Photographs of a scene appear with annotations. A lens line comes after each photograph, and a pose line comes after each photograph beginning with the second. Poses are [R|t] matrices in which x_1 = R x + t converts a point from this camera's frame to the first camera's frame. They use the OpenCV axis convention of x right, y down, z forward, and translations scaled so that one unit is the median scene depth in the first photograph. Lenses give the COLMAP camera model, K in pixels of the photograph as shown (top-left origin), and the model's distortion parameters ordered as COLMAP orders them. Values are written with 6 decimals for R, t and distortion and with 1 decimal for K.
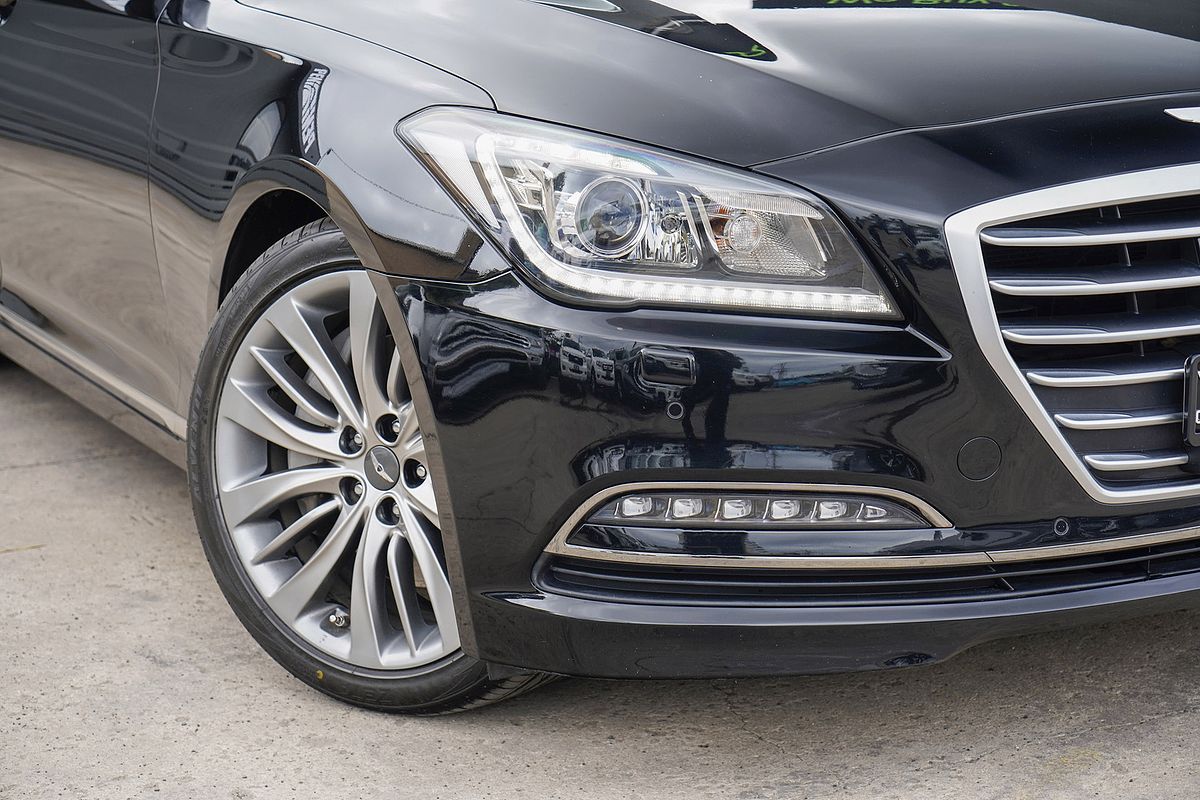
lens RADIAL K [[2441.9, 0, 605.2], [0, 2441.9, 406.0], [0, 0, 1]] dist [0.018054, 0.000000]
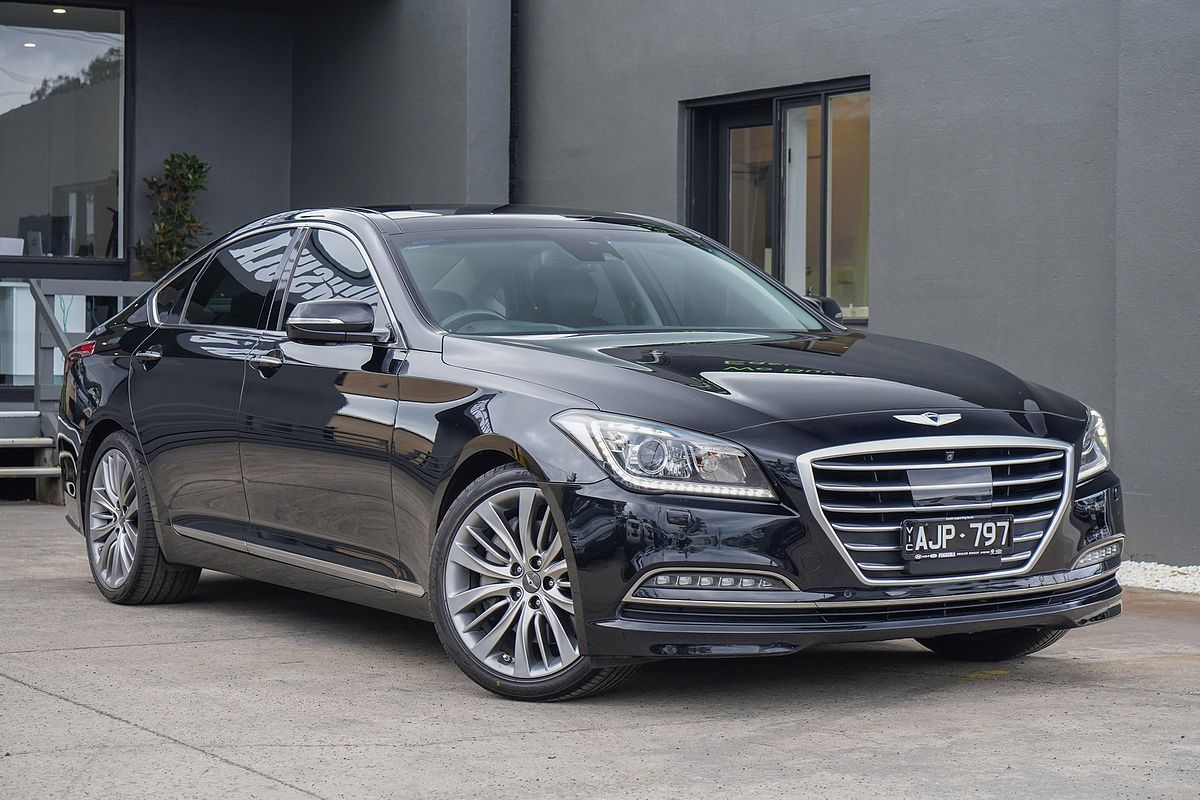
lens RADIAL K [[2441.9, 0, 598.1], [0, 2441.9, 400.8], [0, 0, 1]] dist [0.018054, 0.000000]
pose [[0.998874, 0.019479, 0.043258, -0.147489], [-0.012316, 0.987032, -0.160048, 0.237533], [-0.045815, 0.159335, 0.986161, -1.257857]]
